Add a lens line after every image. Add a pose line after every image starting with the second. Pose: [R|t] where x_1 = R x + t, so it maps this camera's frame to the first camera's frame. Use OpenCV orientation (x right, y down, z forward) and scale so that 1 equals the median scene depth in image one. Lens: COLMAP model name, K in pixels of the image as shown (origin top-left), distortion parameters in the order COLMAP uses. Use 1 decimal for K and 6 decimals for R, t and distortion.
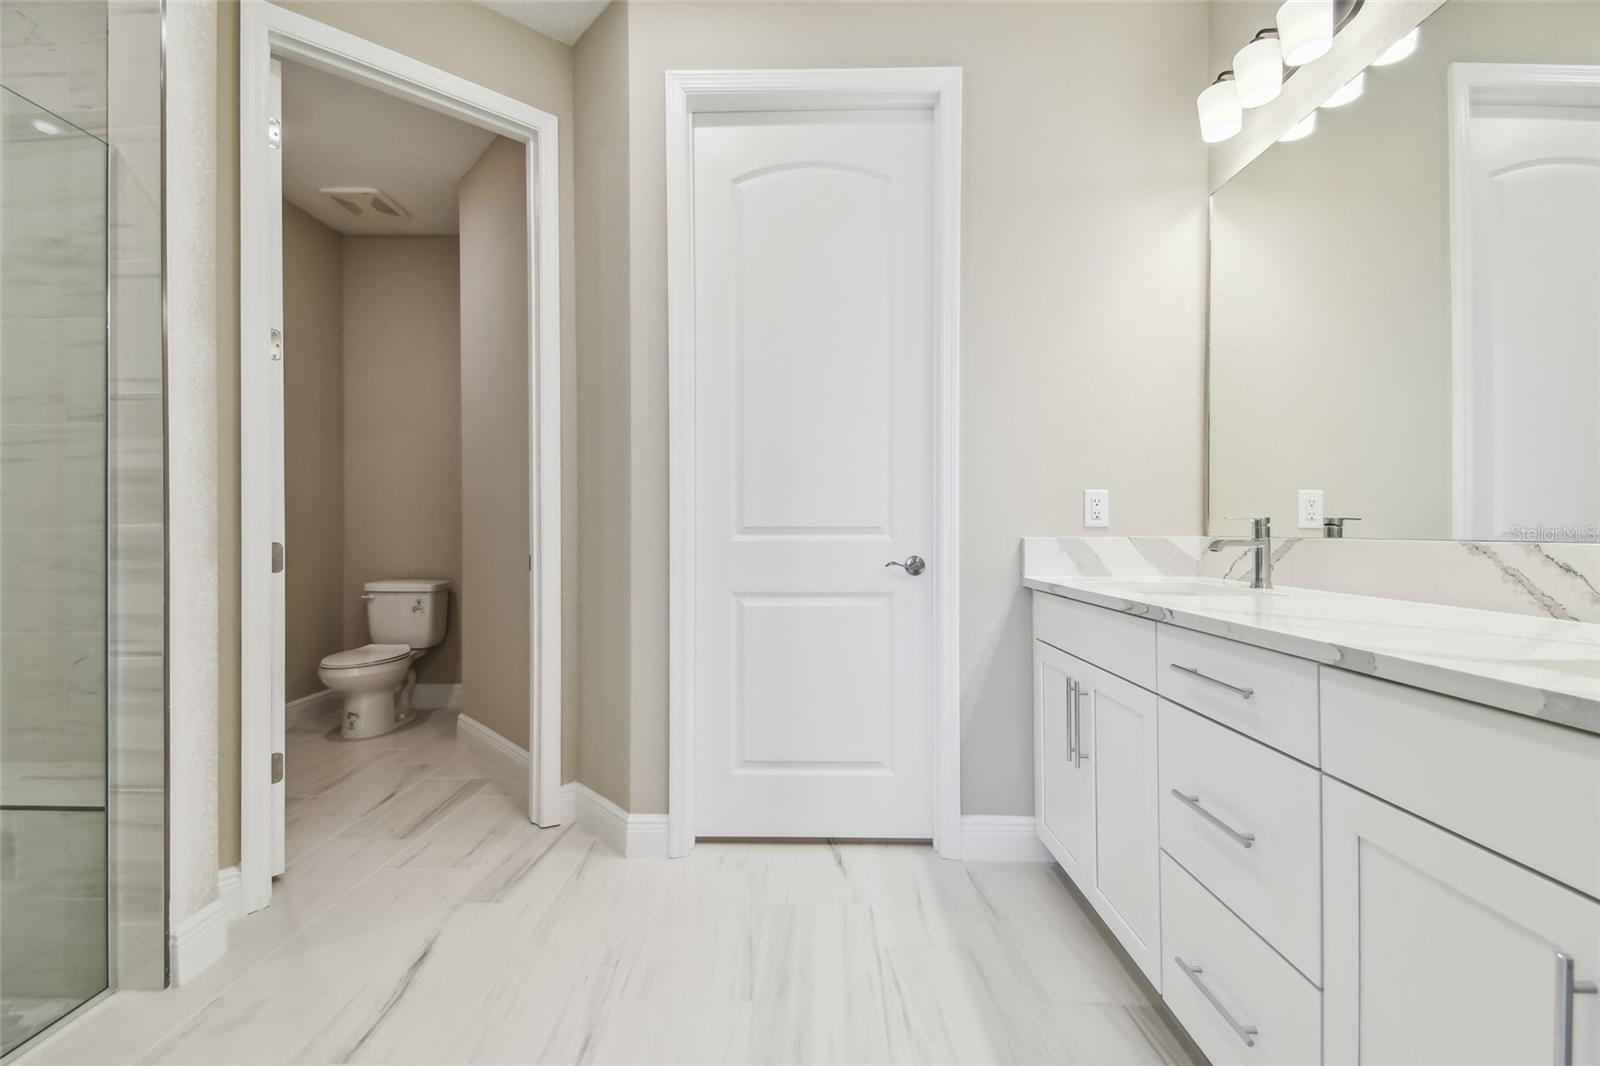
lens RADIAL K [[698.0, 0, 800.0], [0, 698.0, 533.0], [0, 0, 1]] dist [0.042098, -0.023464]
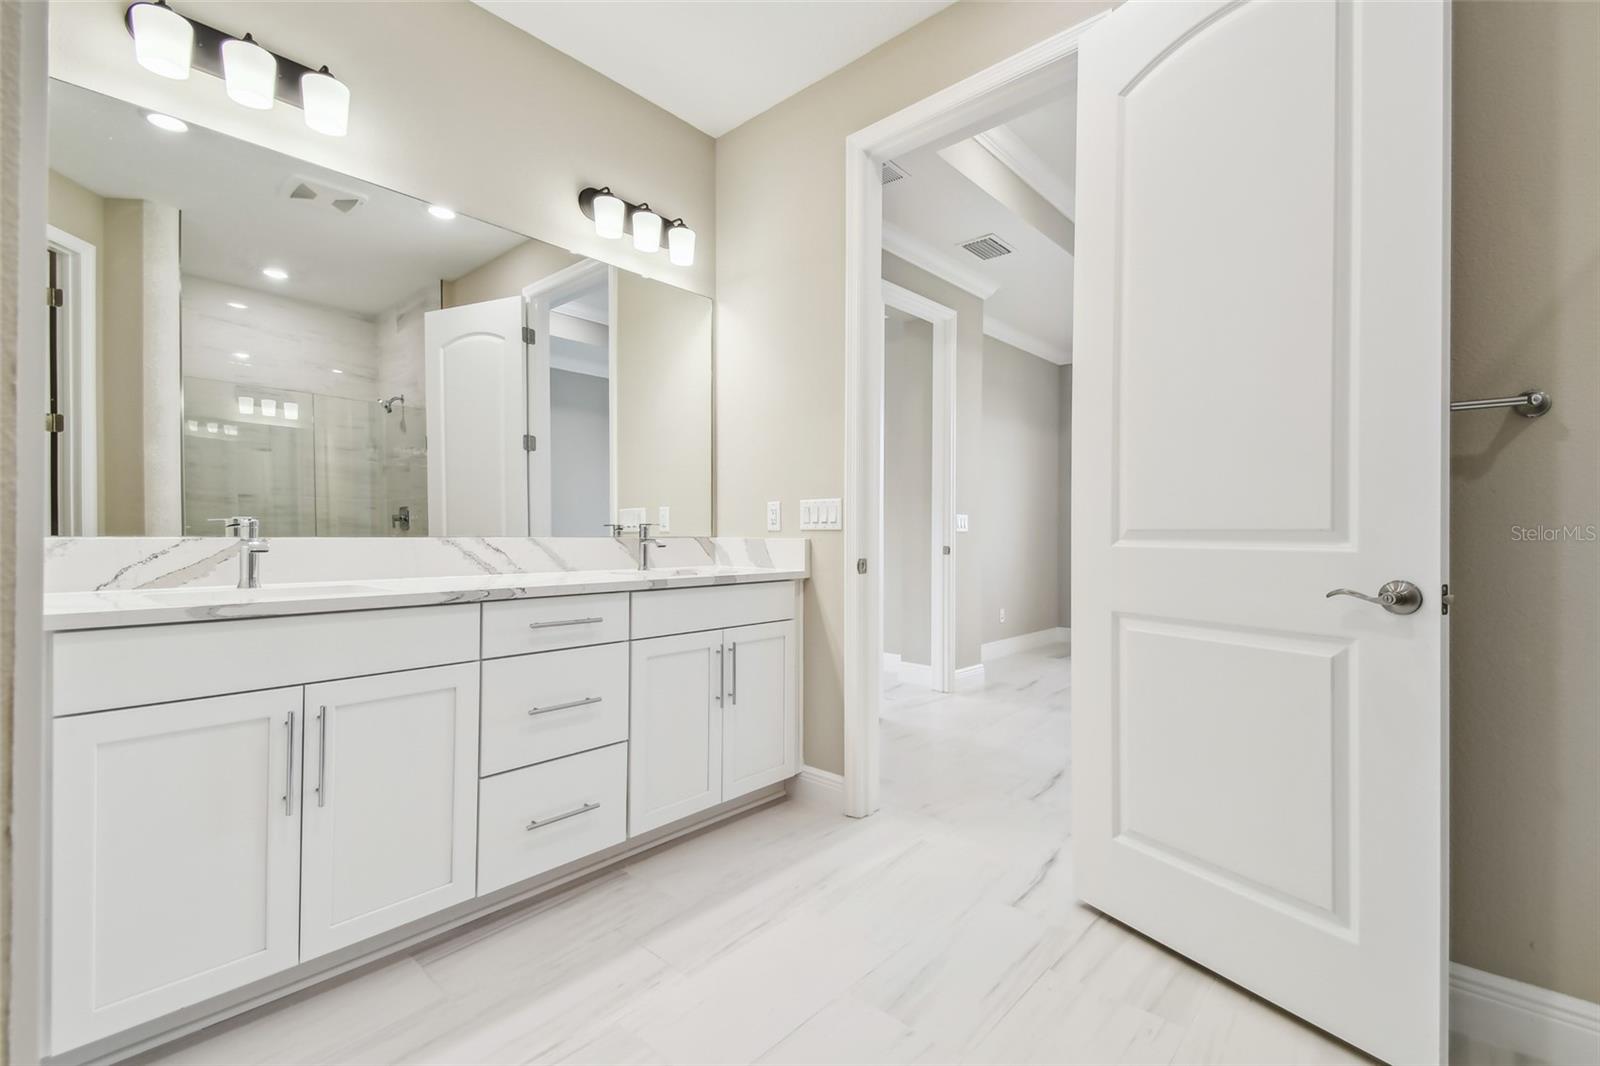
lens RADIAL K [[704.7, 0, 789.5], [0, 704.7, 531.5], [0, 0, 1]] dist [0.046665, -0.026561]
pose [[-0.730352, -0.003105, 0.683064, -0.888318], [-0.002236, 0.999995, 0.002155, -0.008976], [-0.683068, 0.000046, -0.730355, 1.778301]]
